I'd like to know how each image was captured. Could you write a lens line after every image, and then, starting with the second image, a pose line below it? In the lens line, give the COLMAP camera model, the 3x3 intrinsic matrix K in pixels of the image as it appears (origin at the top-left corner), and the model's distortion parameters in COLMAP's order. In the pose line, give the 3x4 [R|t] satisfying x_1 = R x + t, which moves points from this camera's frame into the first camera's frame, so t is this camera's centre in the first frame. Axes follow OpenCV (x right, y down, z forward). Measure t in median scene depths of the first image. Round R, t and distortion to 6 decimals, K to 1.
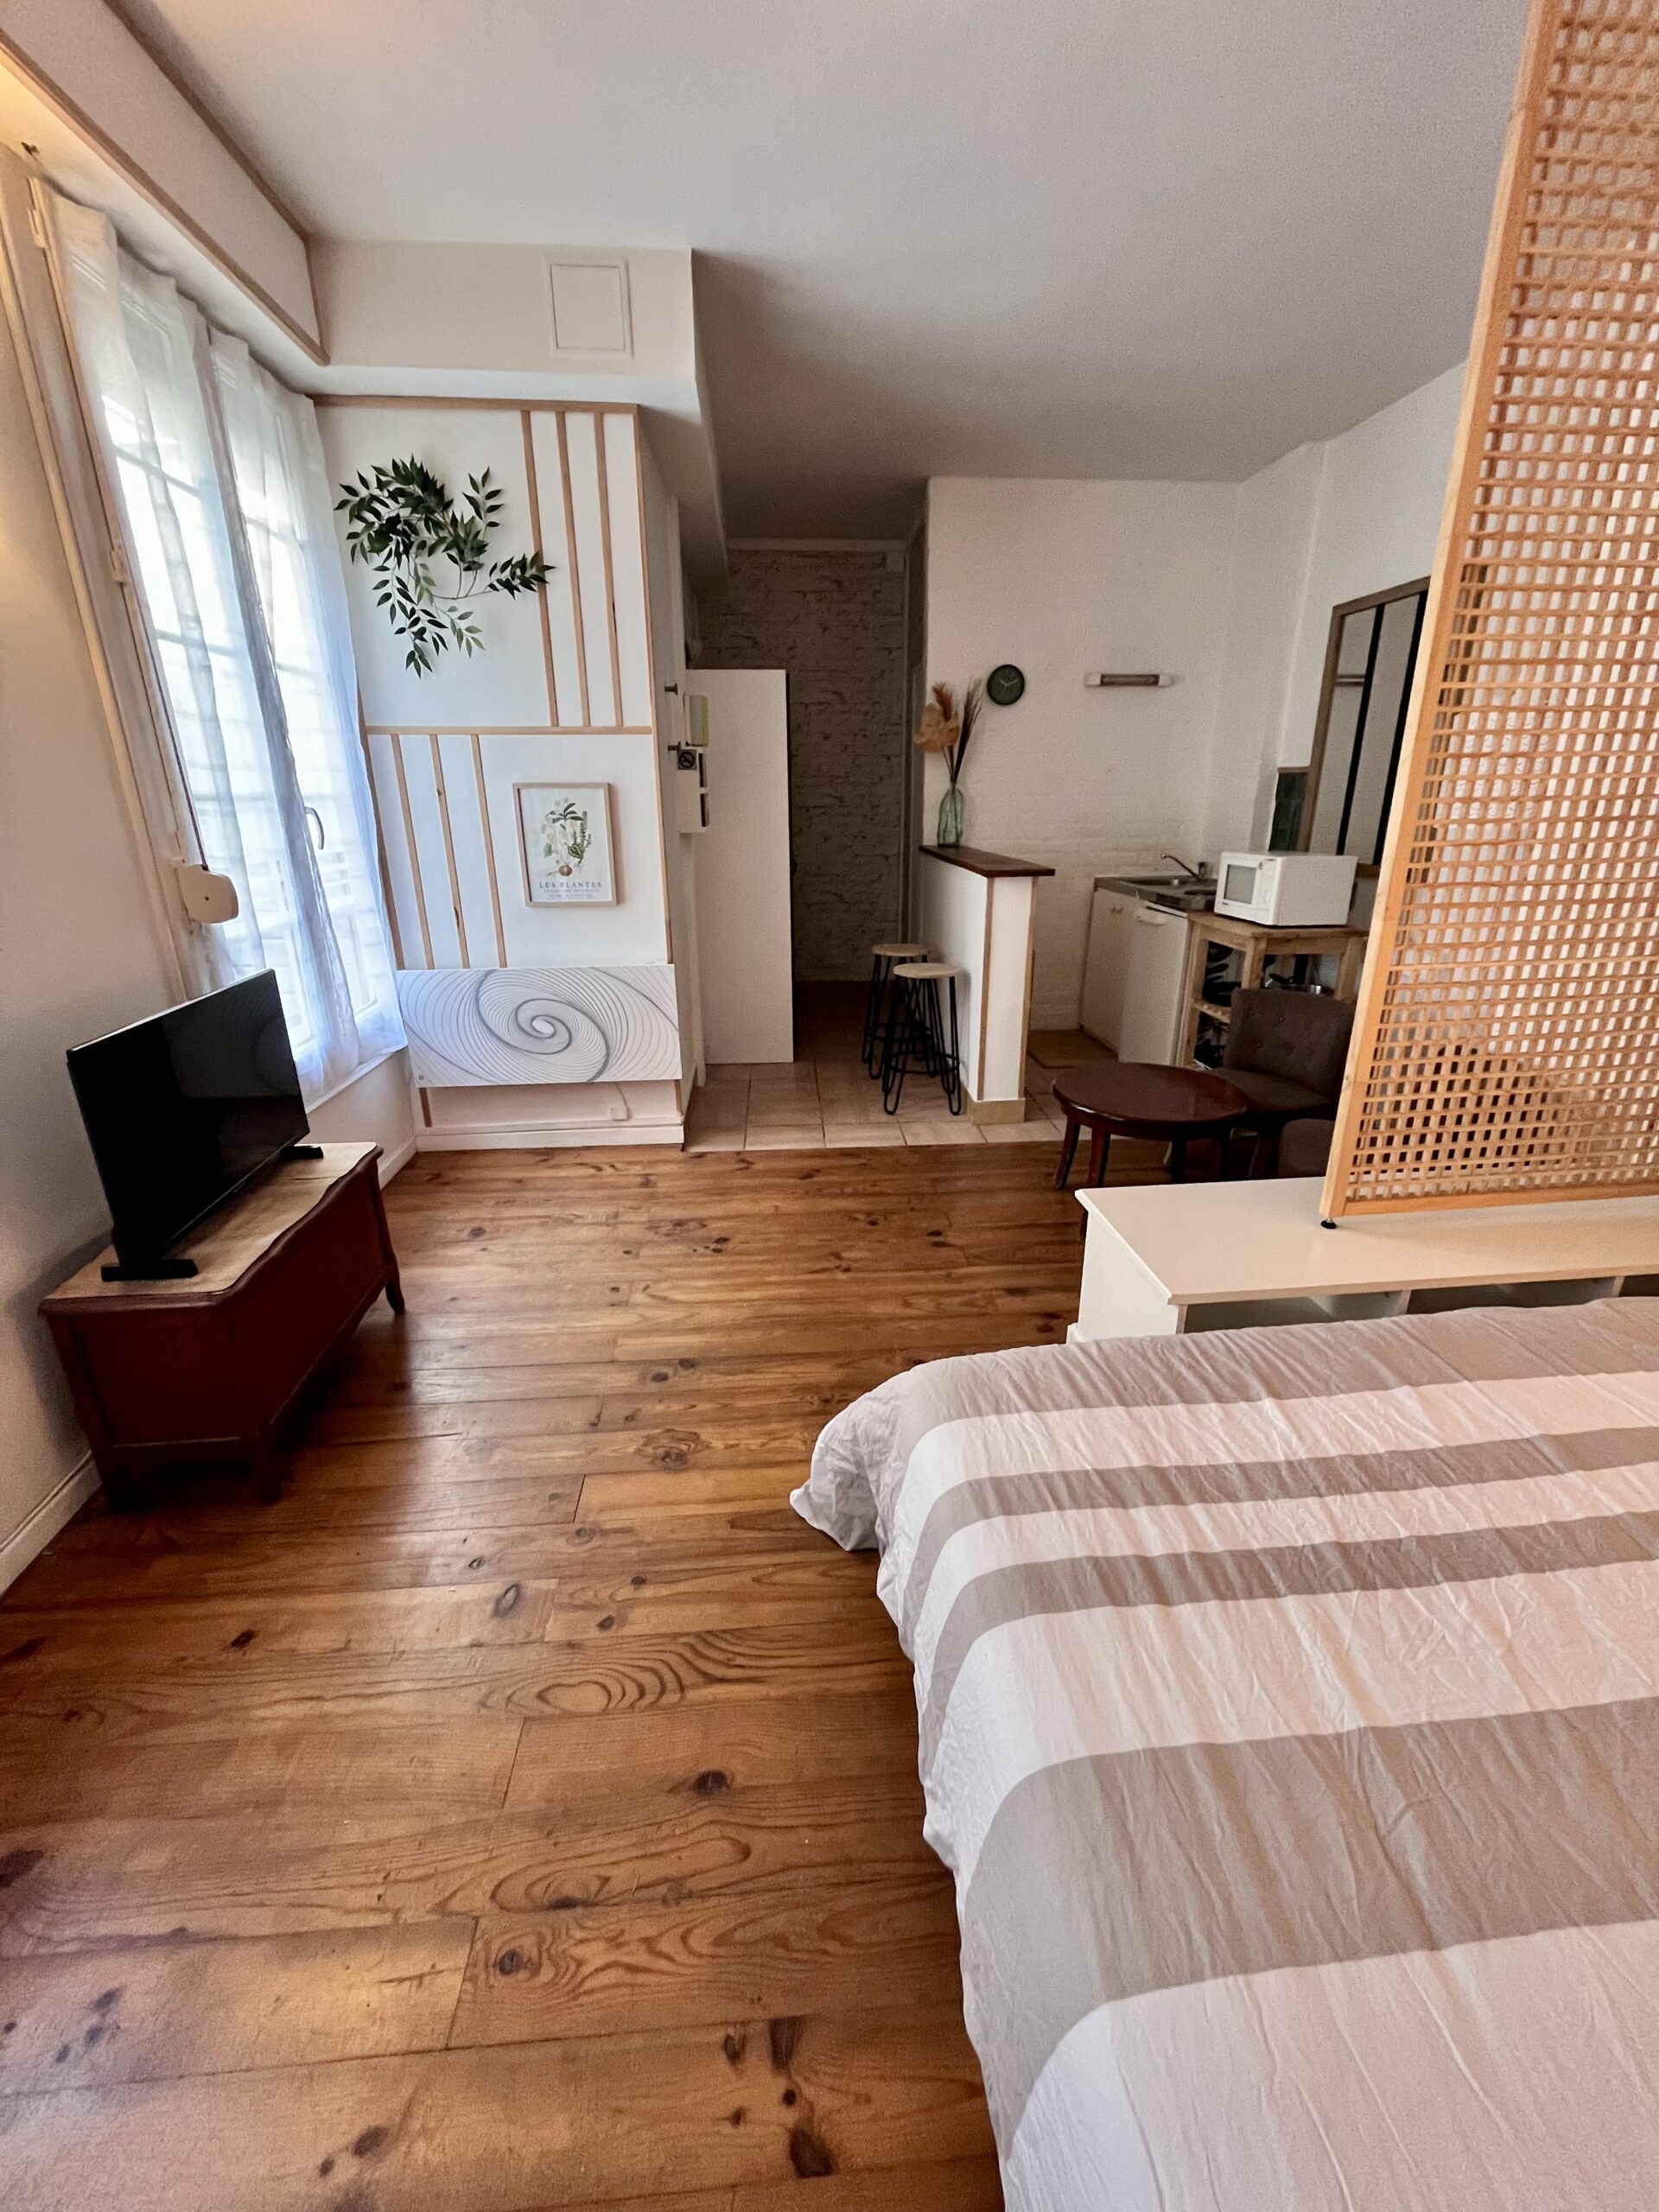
lens RADIAL K [[881.1, 0, 829.5], [0, 881.1, 1106.0], [0, 0, 1]] dist [-0.004091, -0.000627]
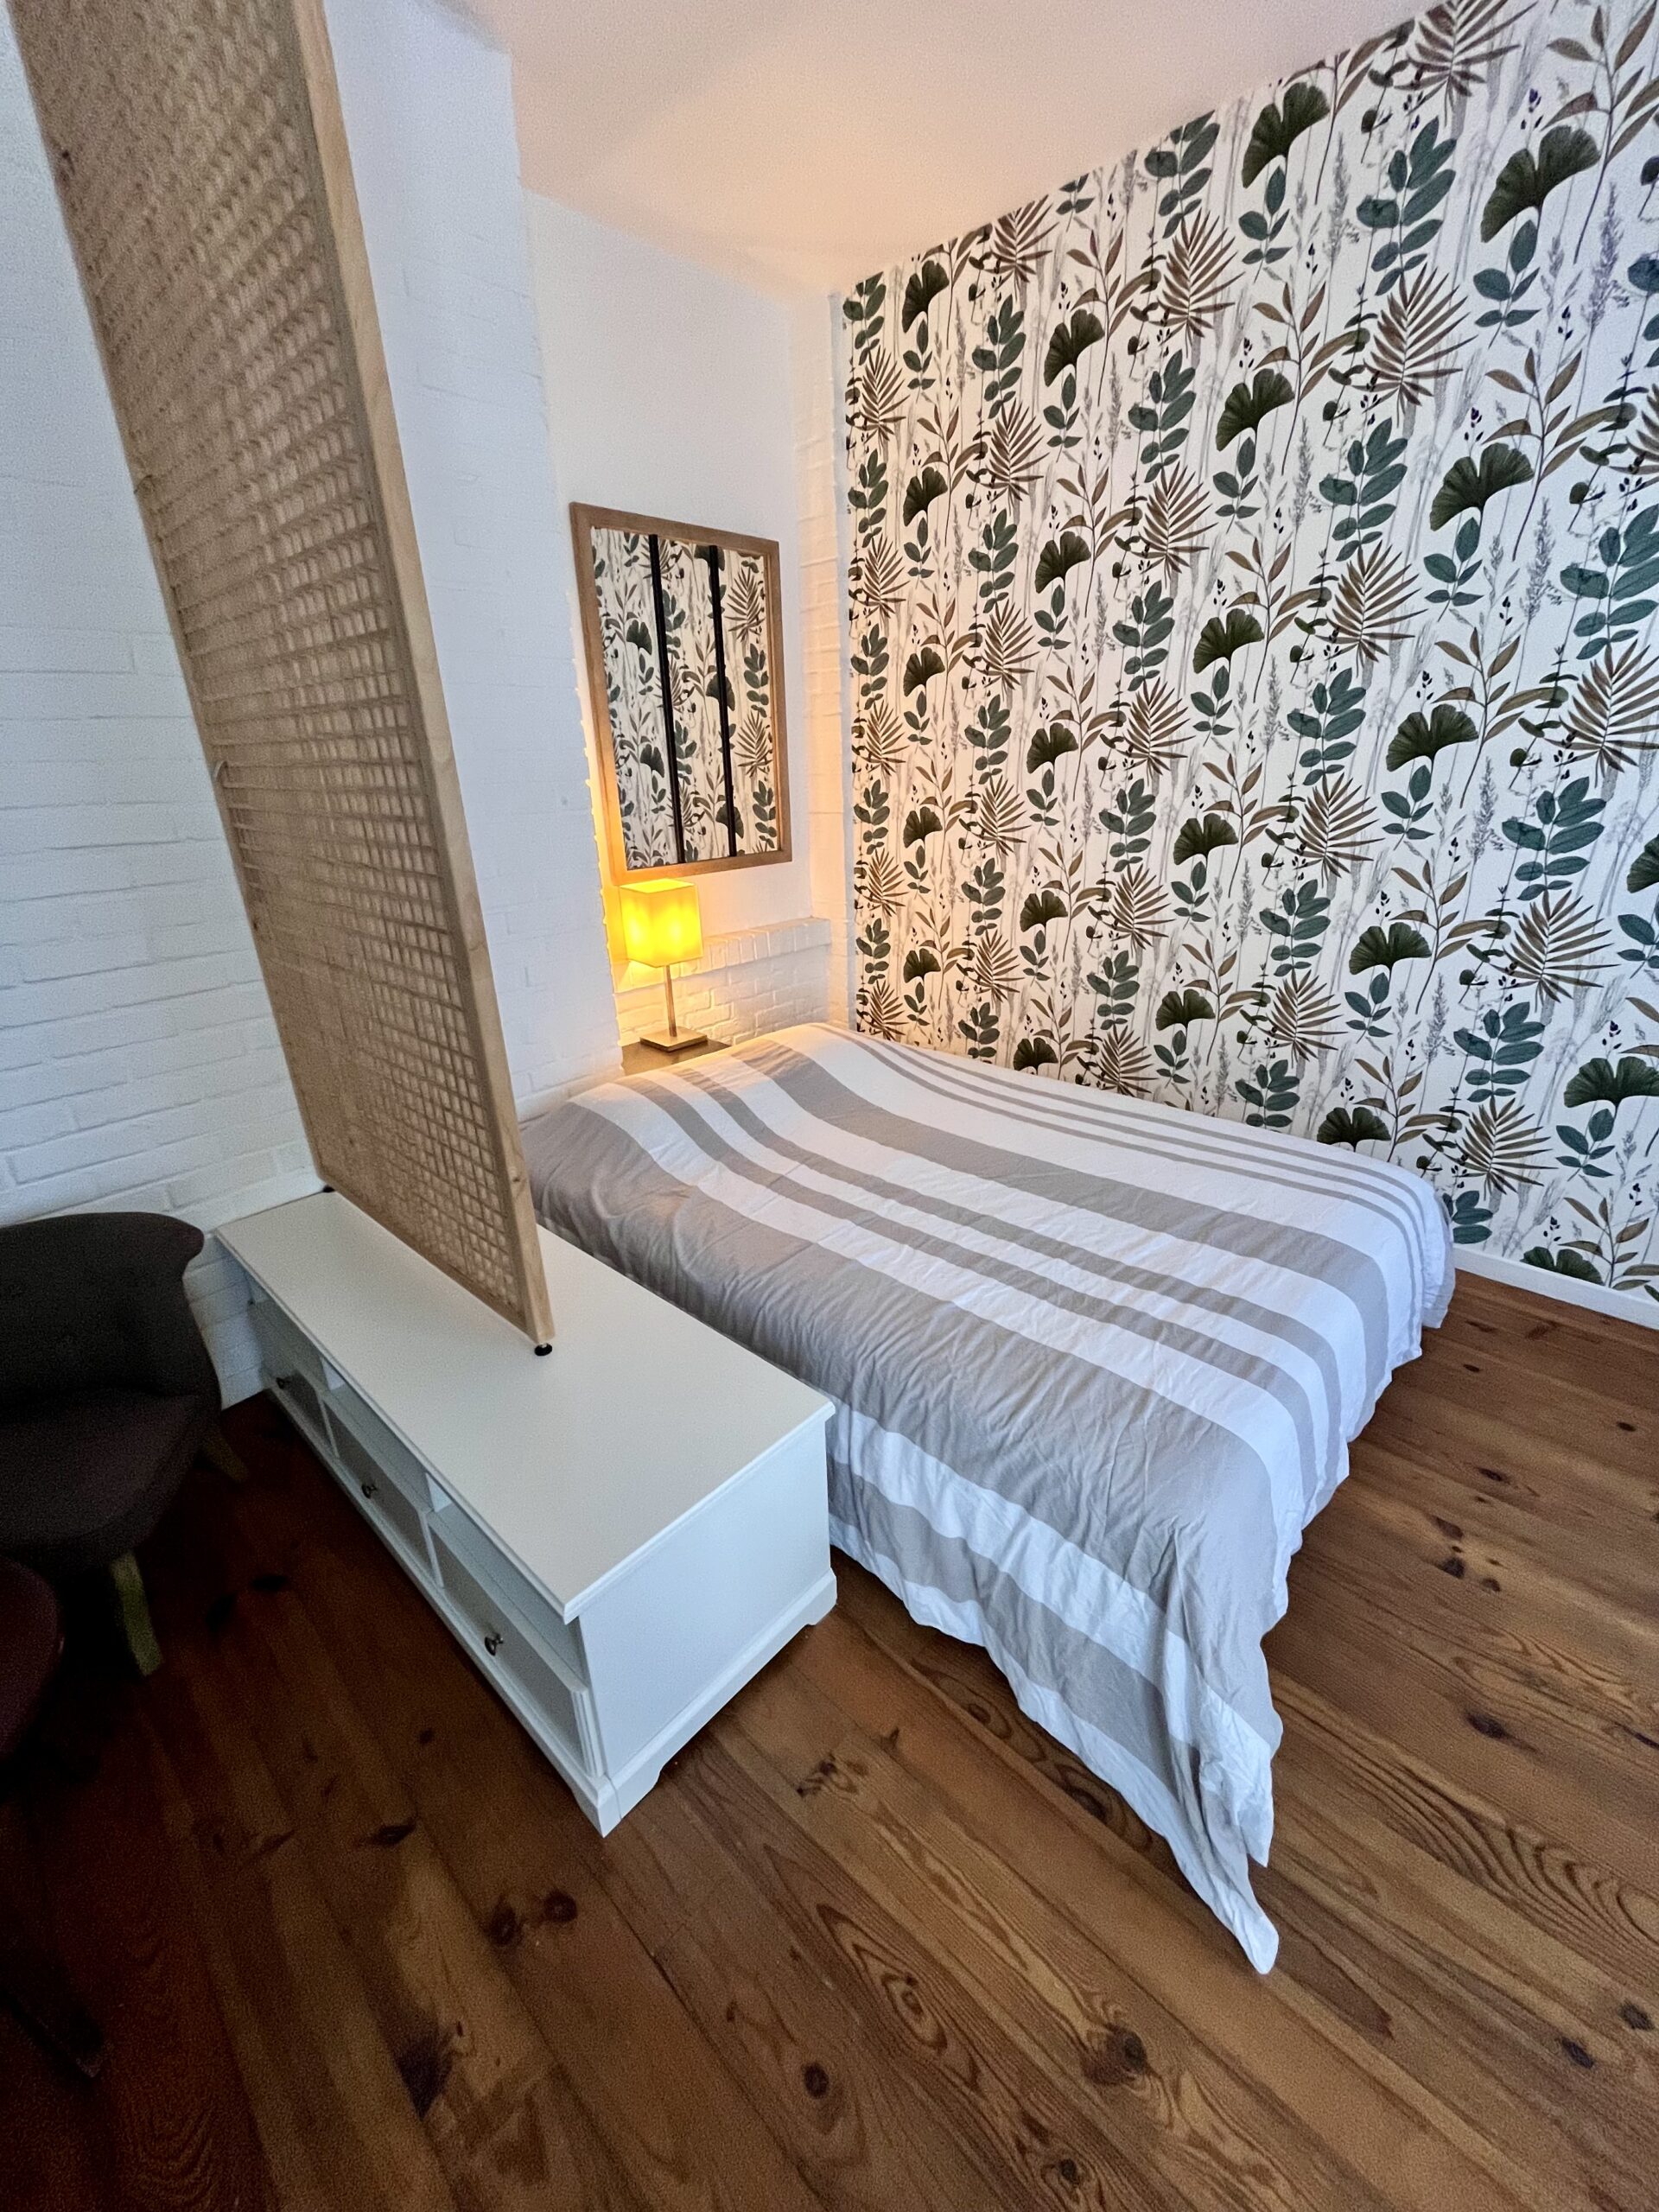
lens RADIAL K [[881.1, 0, 829.5], [0, 881.1, 1106.0], [0, 0, 1]] dist [-0.004091, -0.000627]
pose [[-0.663715, -0.268048, 0.698308, -0.054910], [0.276945, 0.779170, 0.562312, -0.224133], [-0.694827, 0.566607, -0.442912, 0.593036]]
